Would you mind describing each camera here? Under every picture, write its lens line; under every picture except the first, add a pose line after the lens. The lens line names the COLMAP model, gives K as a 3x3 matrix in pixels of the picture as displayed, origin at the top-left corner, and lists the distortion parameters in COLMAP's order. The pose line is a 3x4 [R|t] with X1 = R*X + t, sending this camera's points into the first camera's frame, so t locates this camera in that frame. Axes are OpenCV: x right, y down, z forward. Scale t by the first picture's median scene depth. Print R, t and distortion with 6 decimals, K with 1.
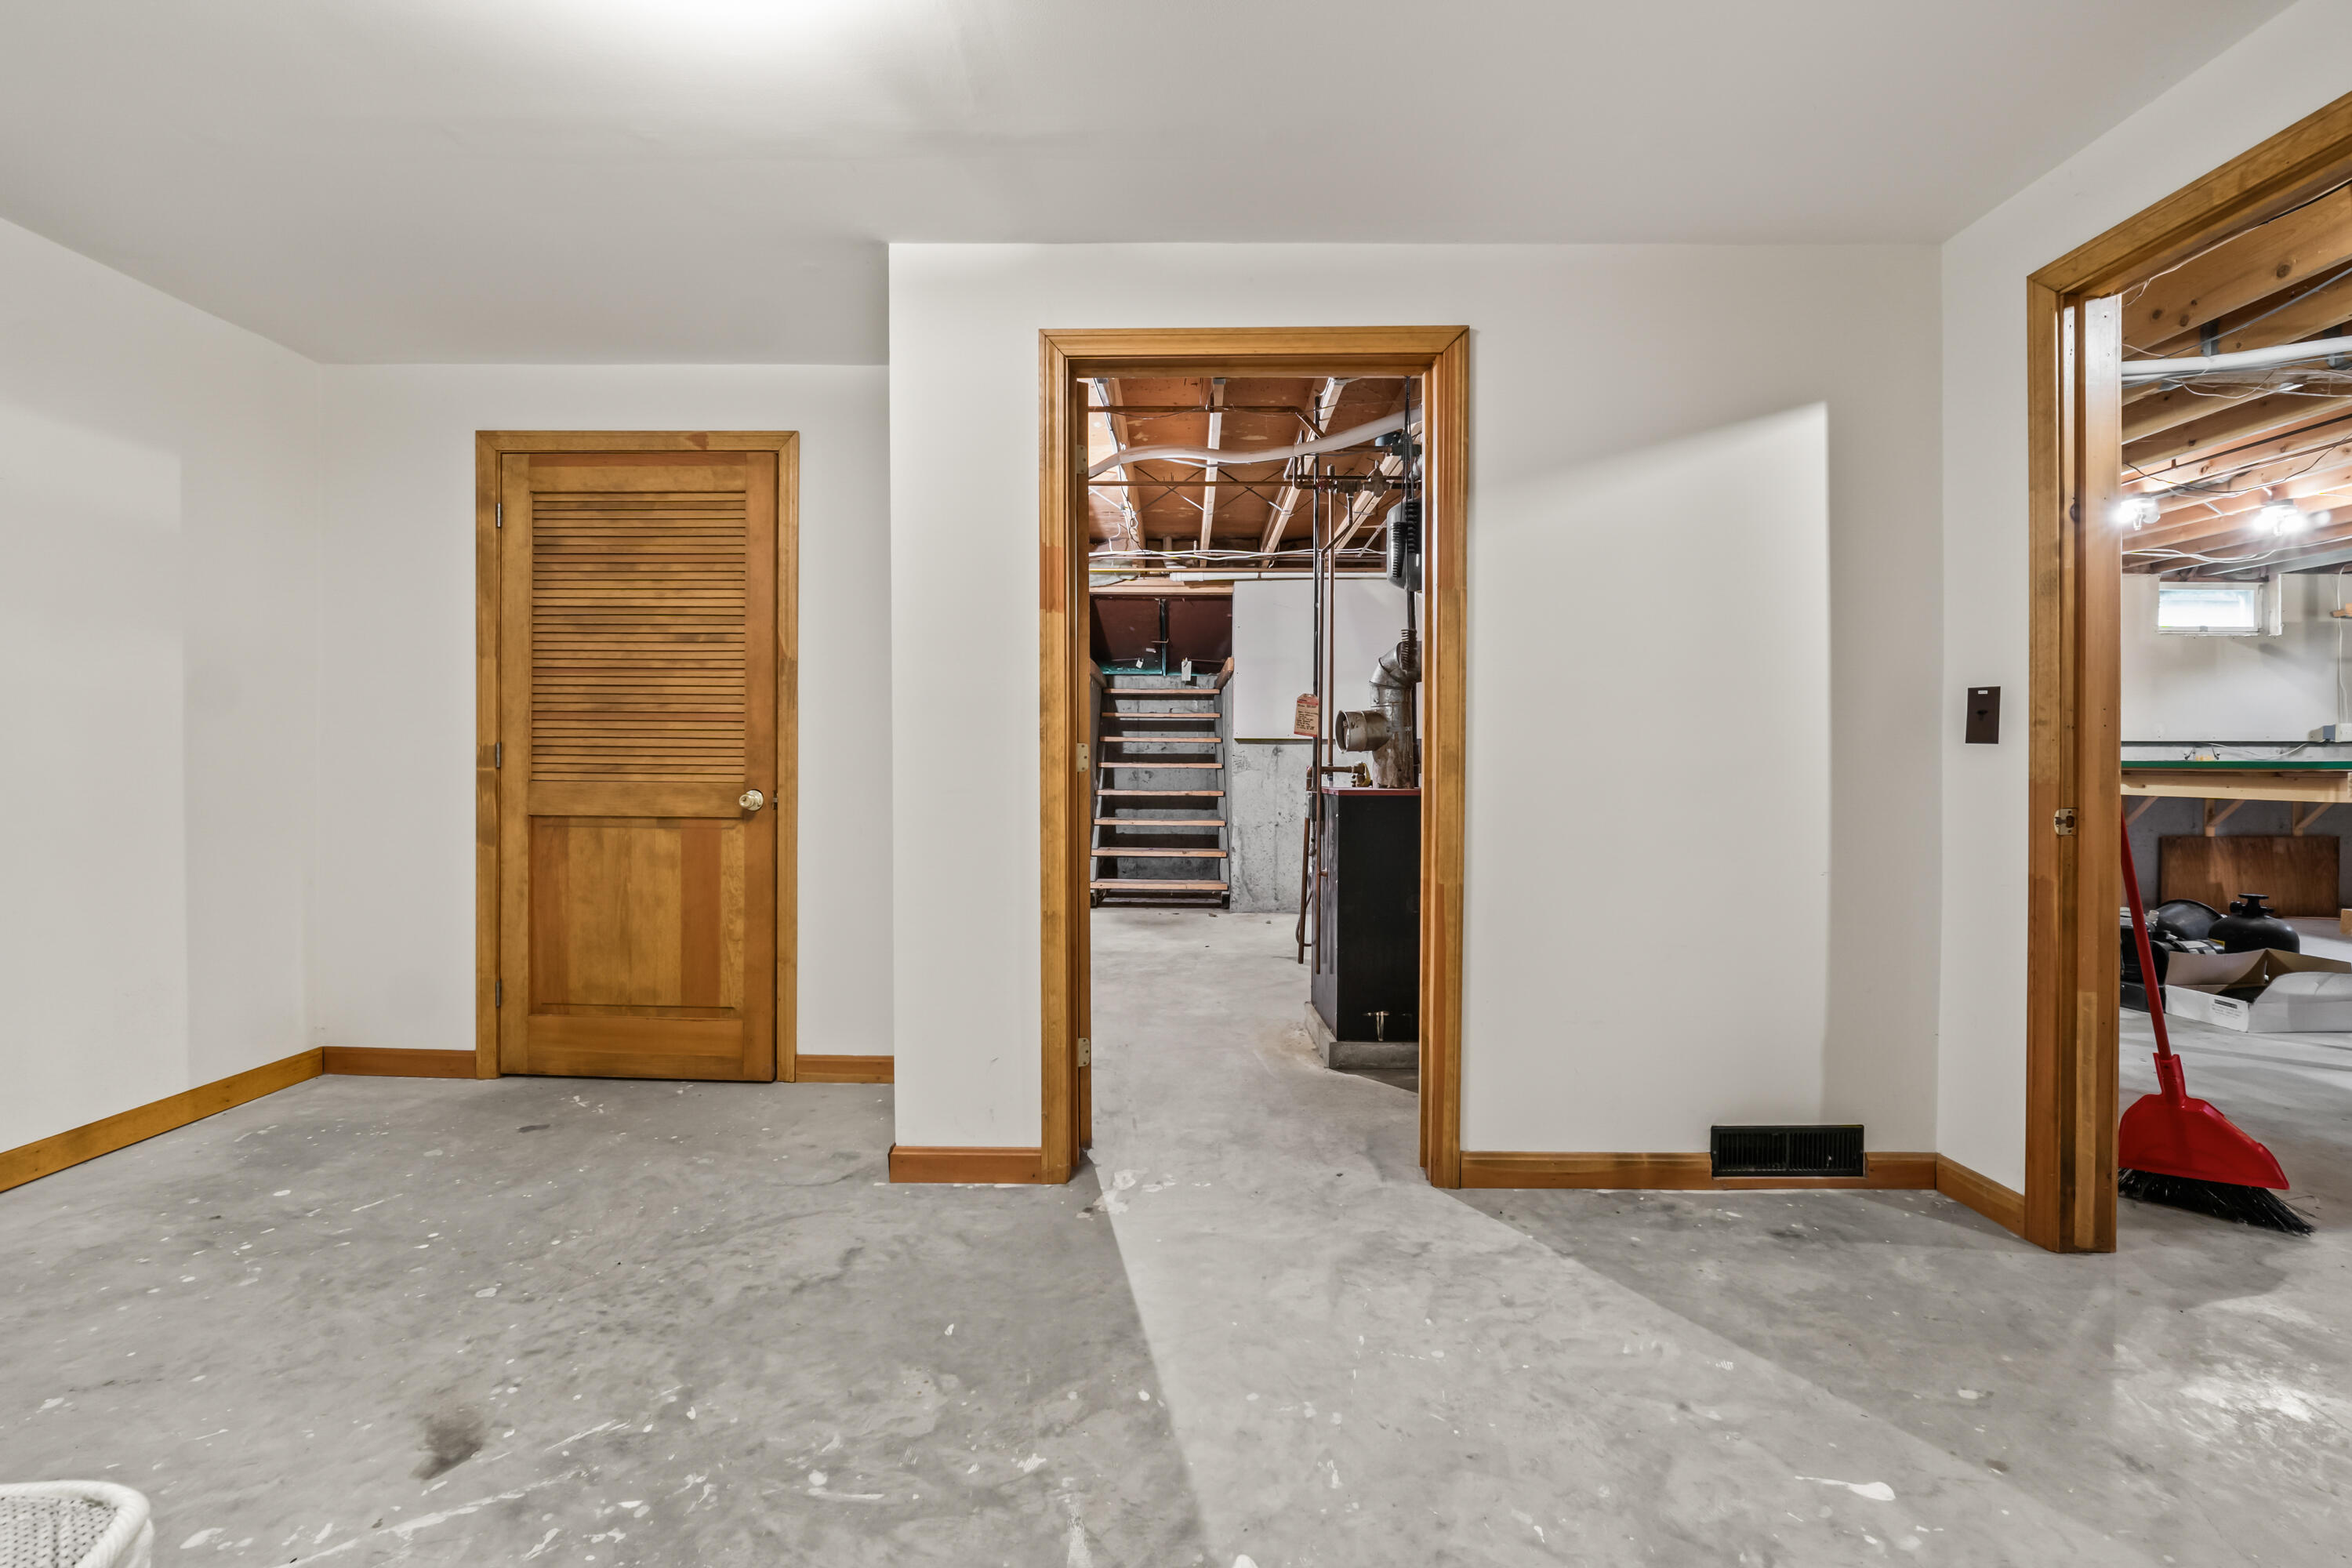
lens RADIAL K [[979.4, 0, 1177.5], [0, 979.4, 775.2], [0, 0, 1]] dist [-0.007243, -0.000216]
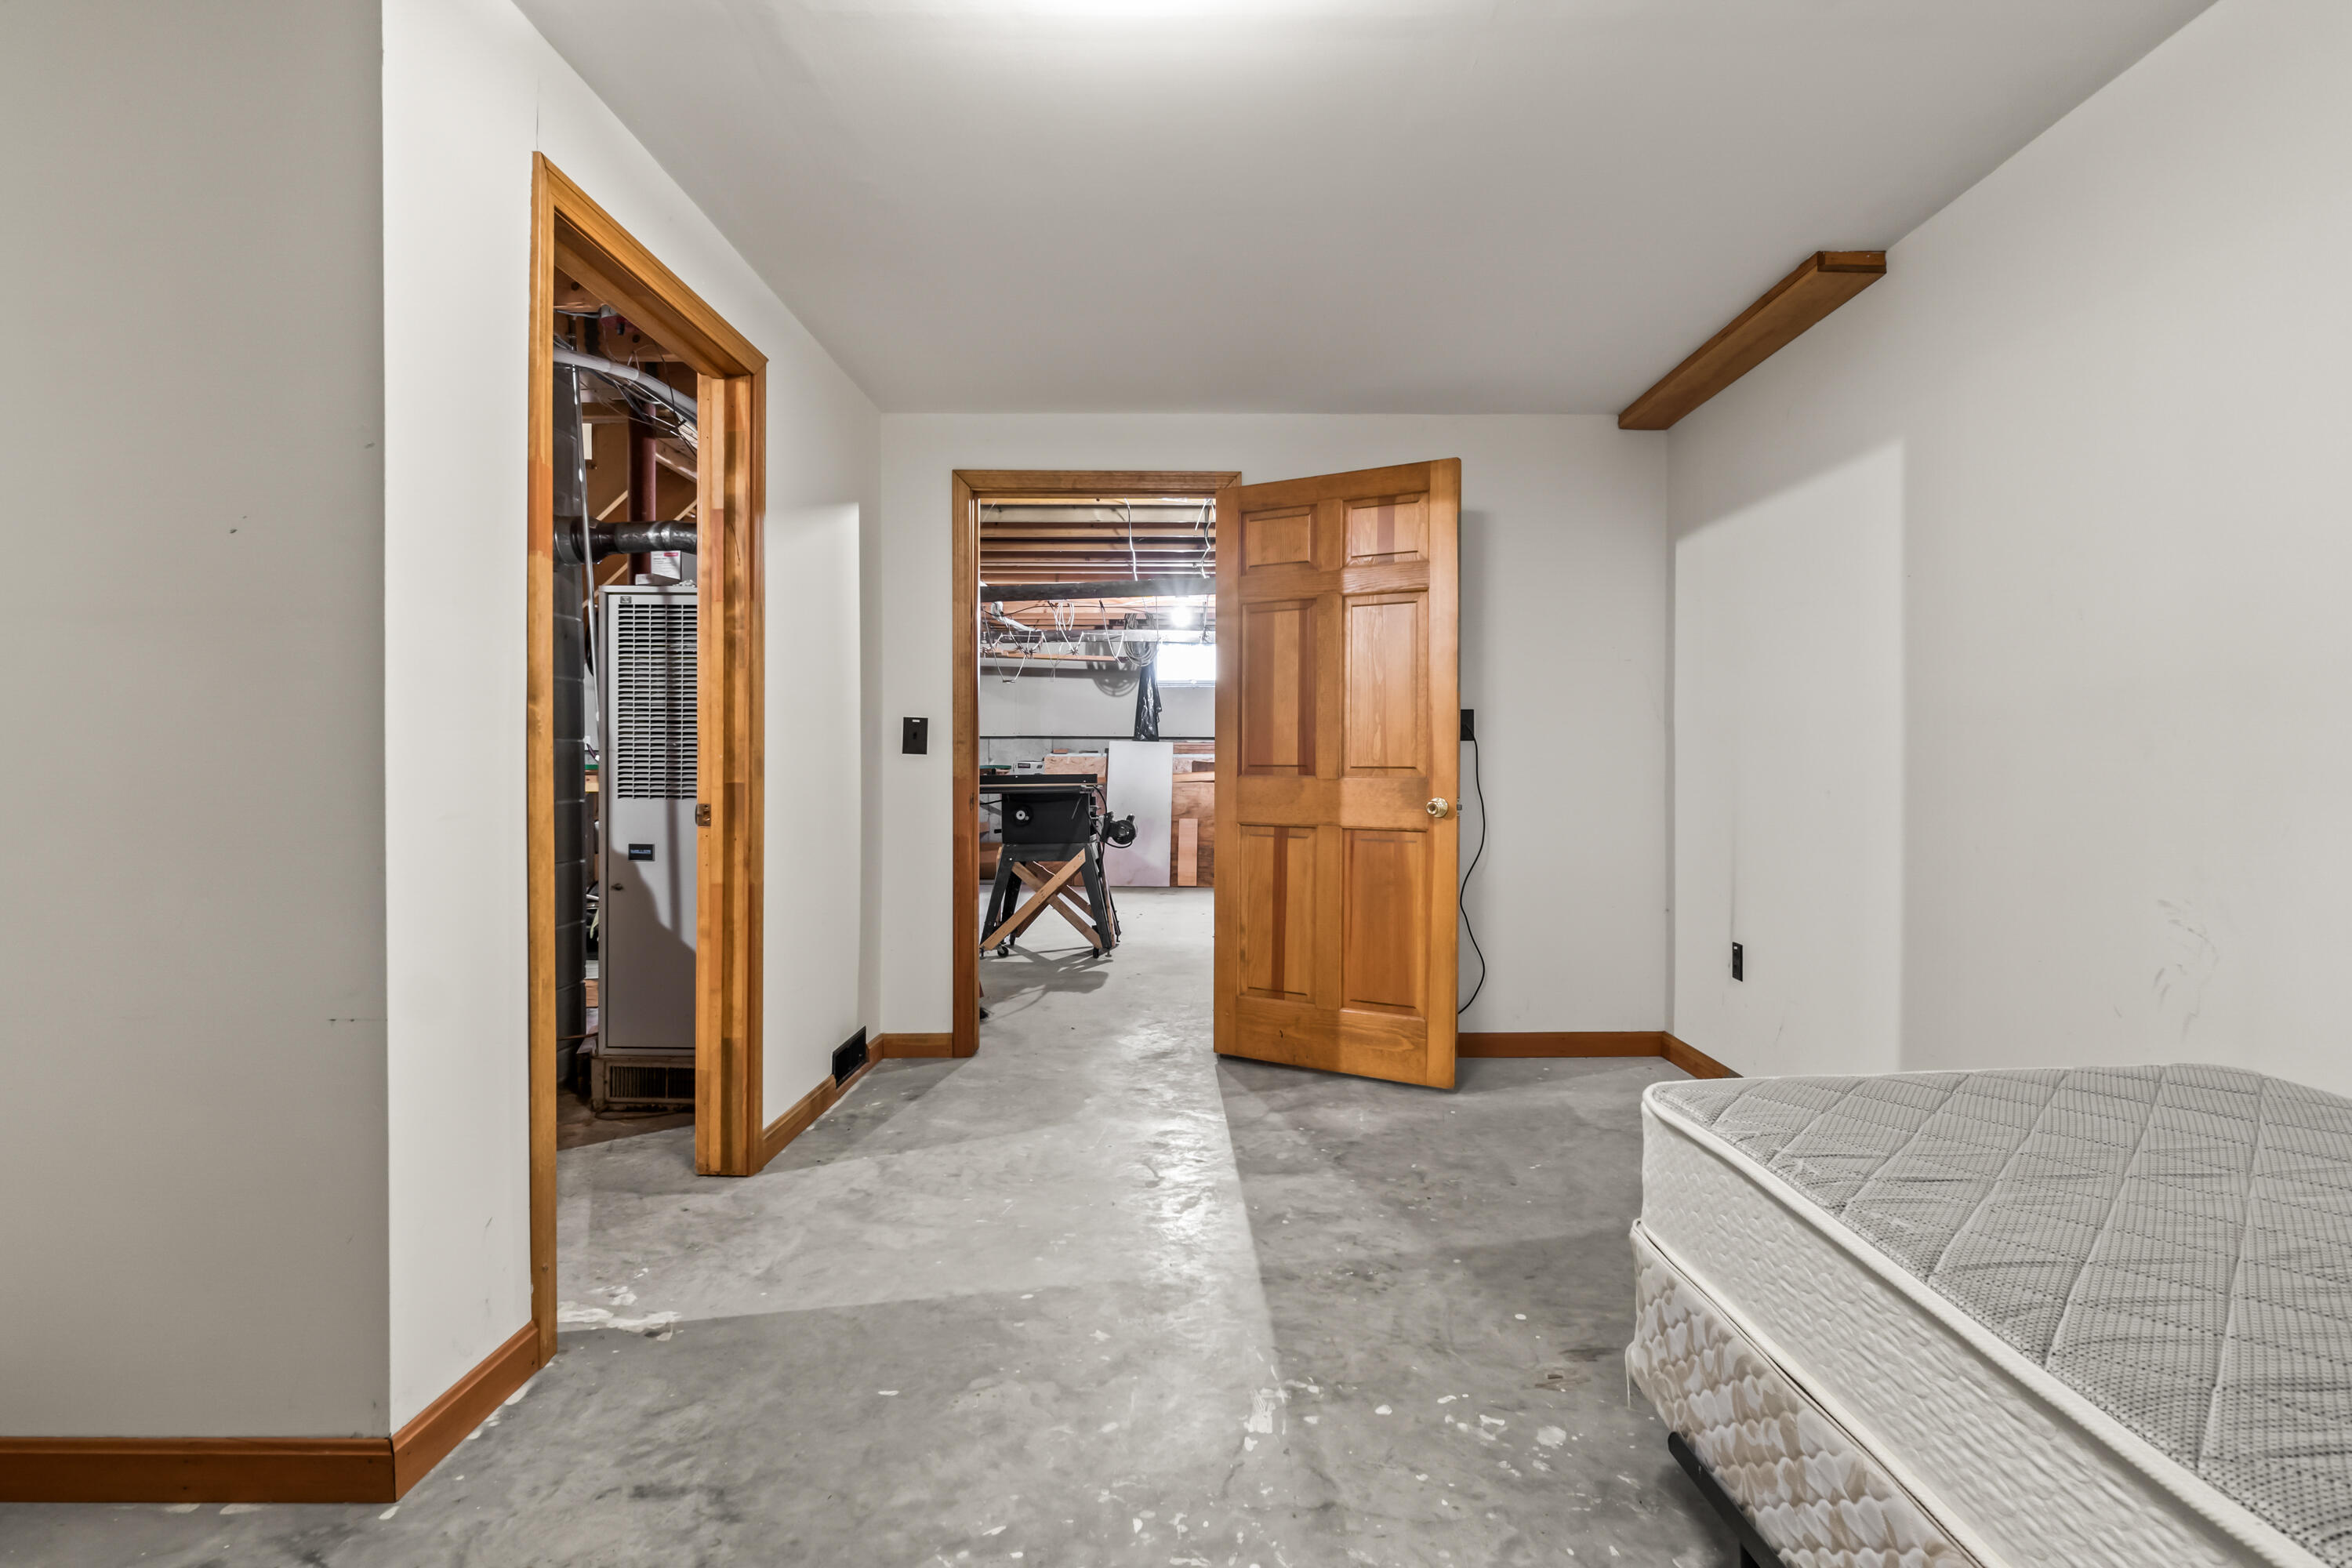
lens RADIAL K [[1216.2, 0, 1176.0], [0, 1216.2, 784.0], [0, 0, 1]] dist [0.001923, 0.000303]
pose [[-0.005346, -0.016844, 0.999844, -1.124095], [0.011013, 0.999796, 0.016902, -0.013319], [-0.999925, 0.011102, -0.005160, 0.604665]]
